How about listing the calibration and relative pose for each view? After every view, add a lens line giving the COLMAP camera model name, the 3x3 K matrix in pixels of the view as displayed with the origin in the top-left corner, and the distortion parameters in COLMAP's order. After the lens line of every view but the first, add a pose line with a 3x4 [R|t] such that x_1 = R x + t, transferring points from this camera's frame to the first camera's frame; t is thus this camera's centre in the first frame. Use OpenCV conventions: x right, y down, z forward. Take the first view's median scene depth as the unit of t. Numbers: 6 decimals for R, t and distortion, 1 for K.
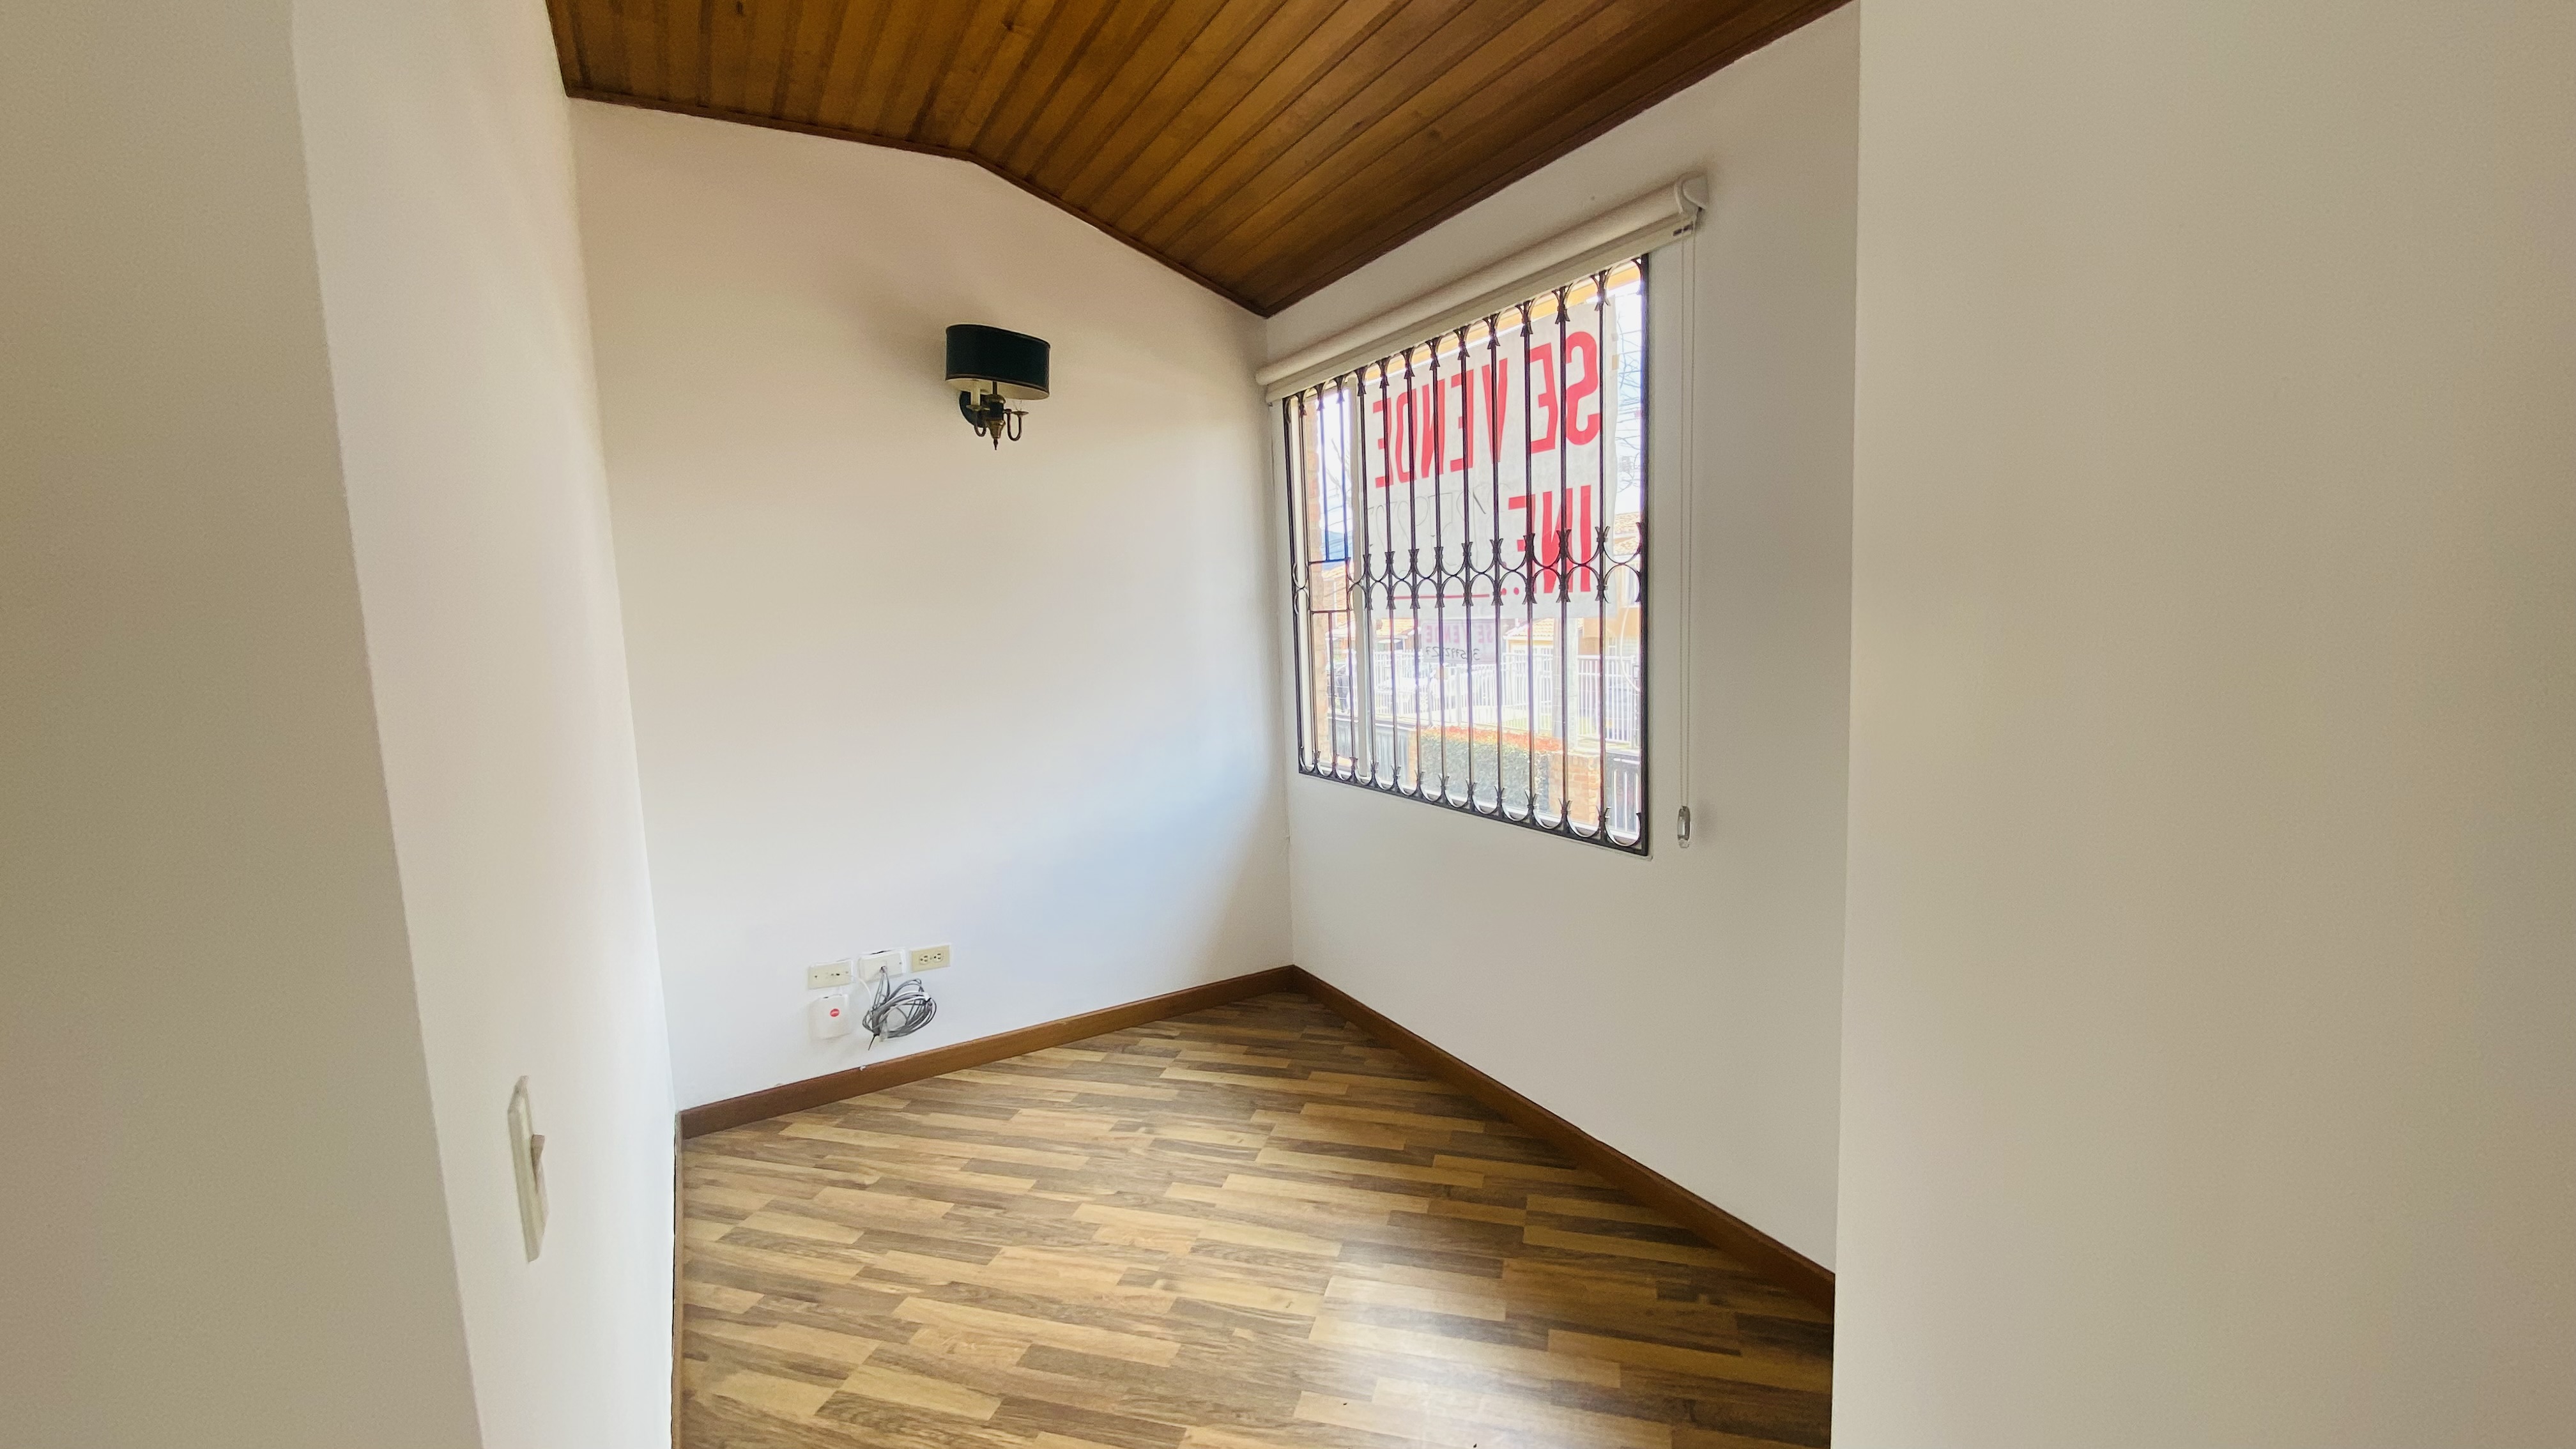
lens RADIAL K [[1096.8, 0, 1280.0], [0, 1096.8, 735.7], [0, 0, 1]] dist [0.010168, -0.027131]
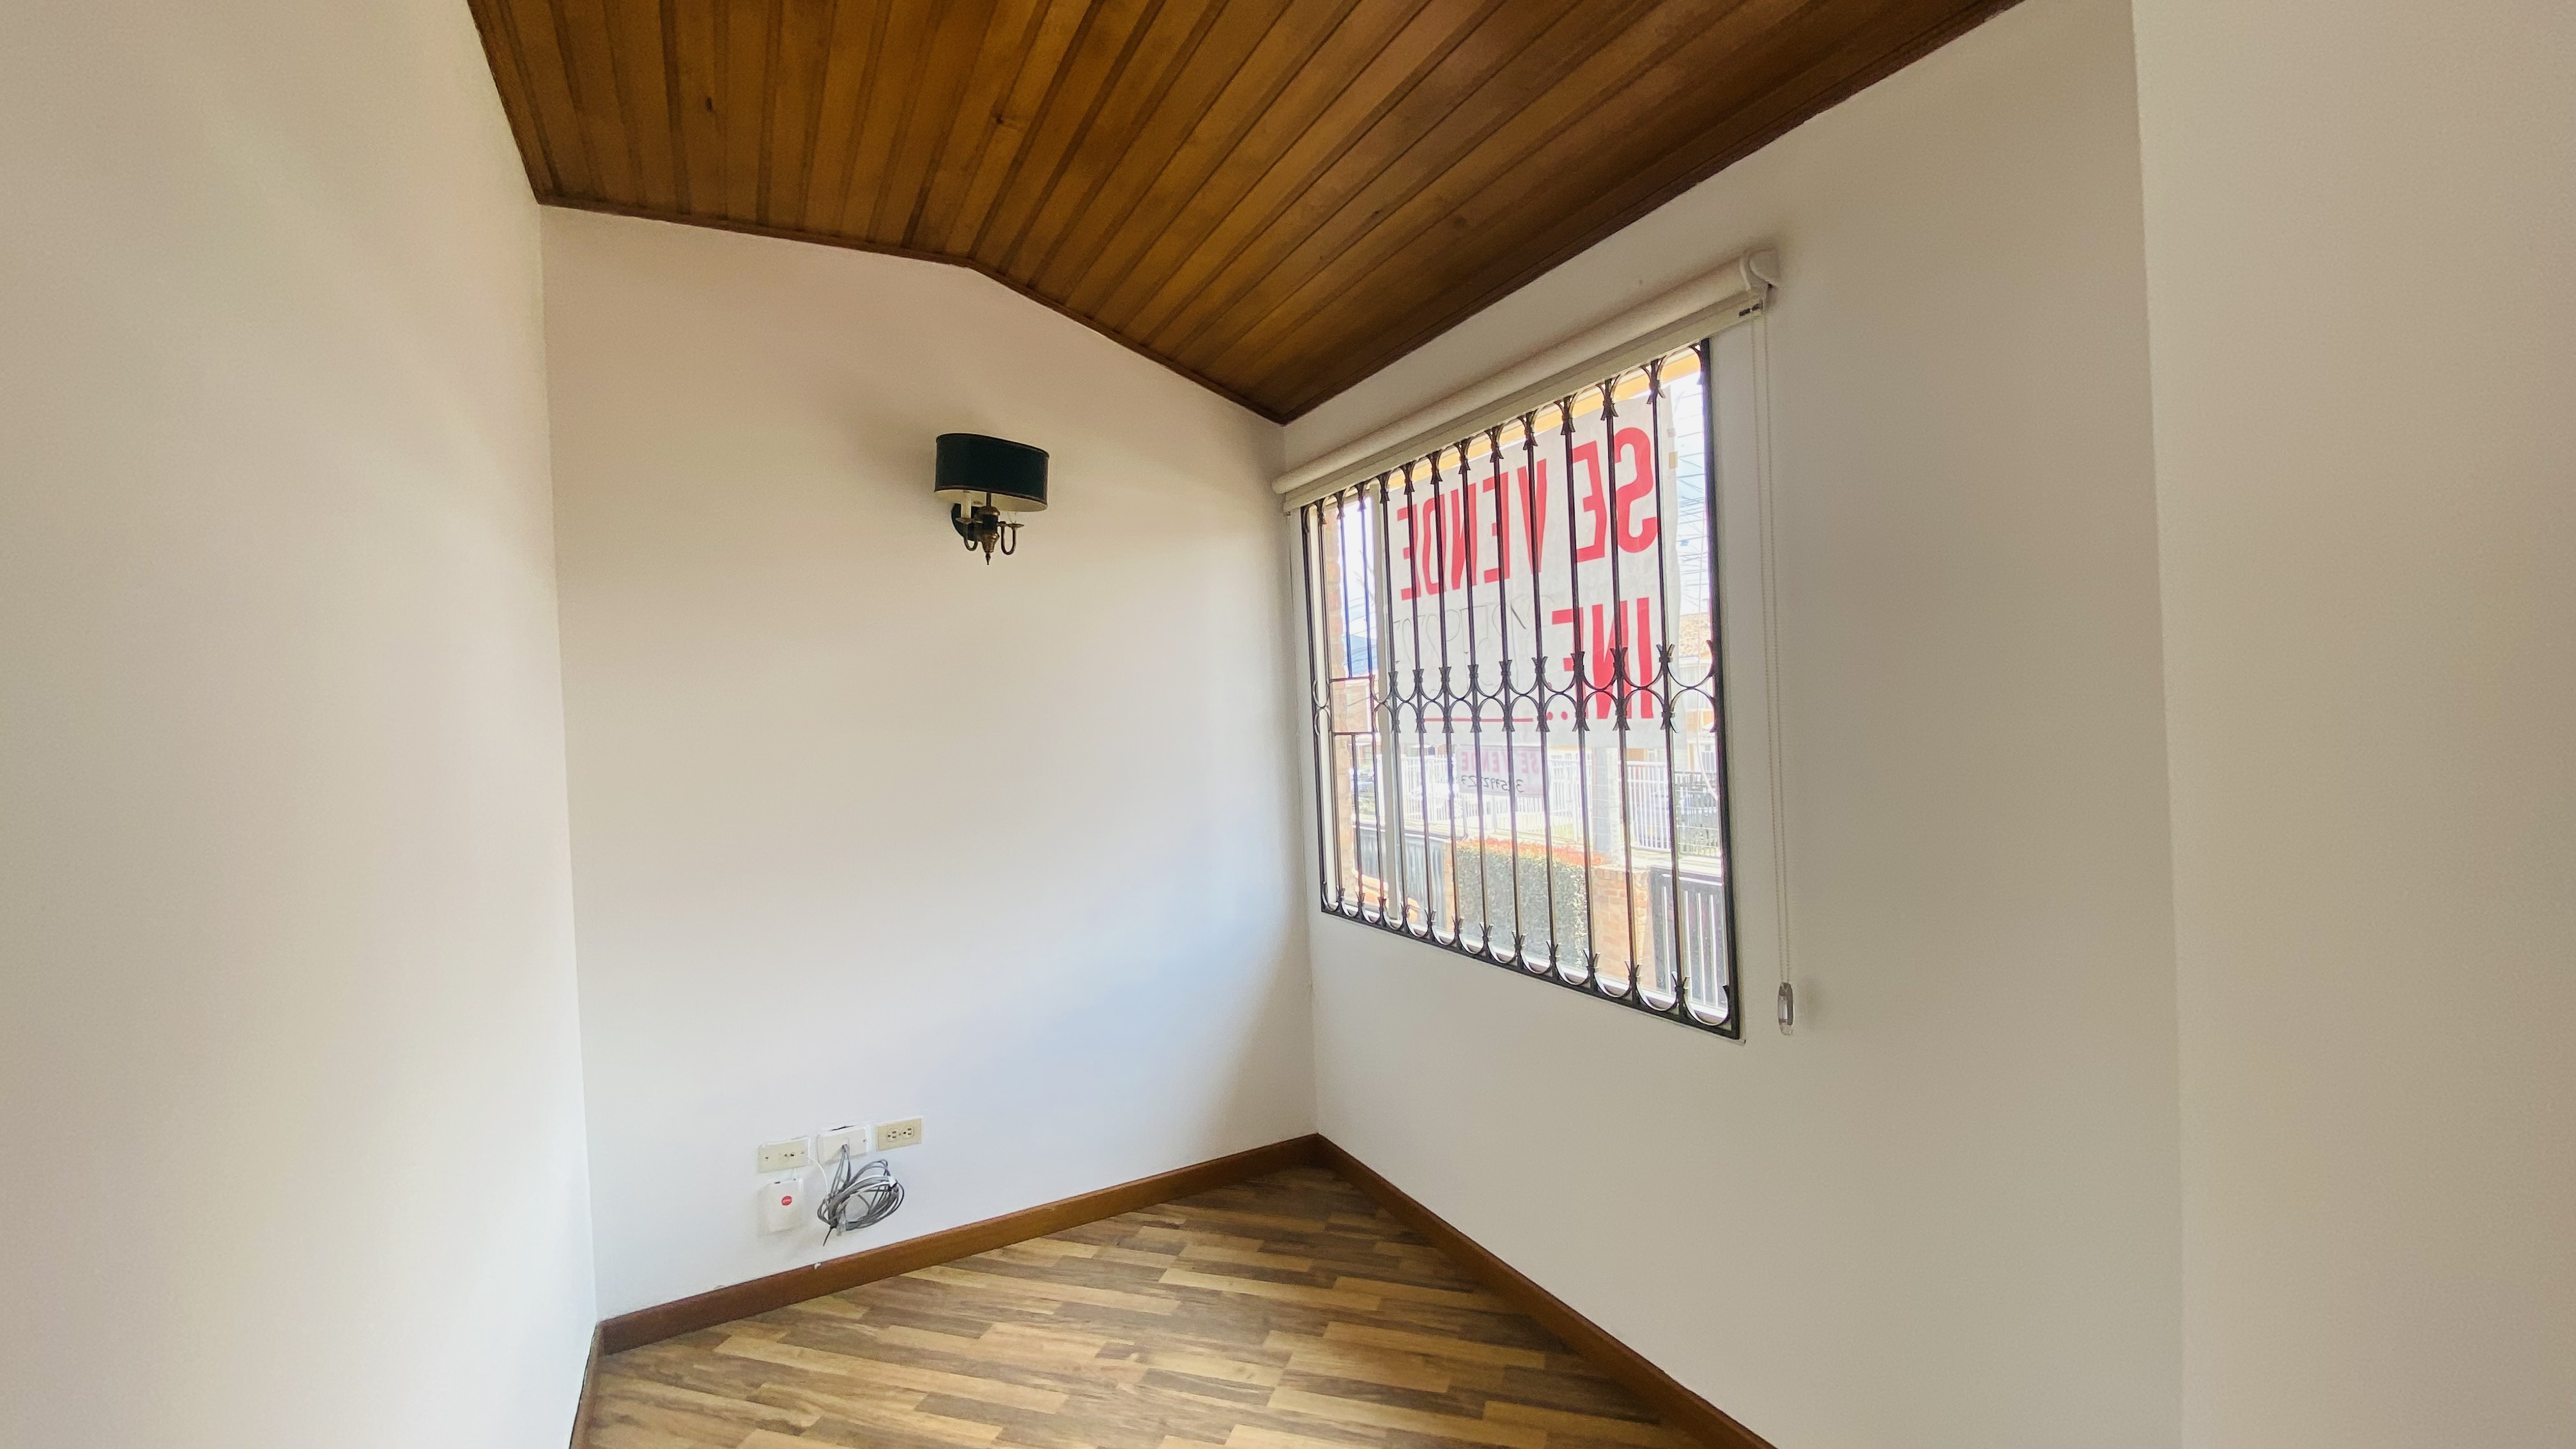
lens RADIAL K [[1063.5, 0, 1277.7], [0, 1063.5, 714.7], [0, 0, 1]] dist [-0.007006, -0.000629]
pose [[0.999489, -0.006569, -0.031294, 0.012448], [0.003111, 0.994006, -0.109282, -0.038889], [0.031824, 0.109129, 0.993518, 0.142252]]
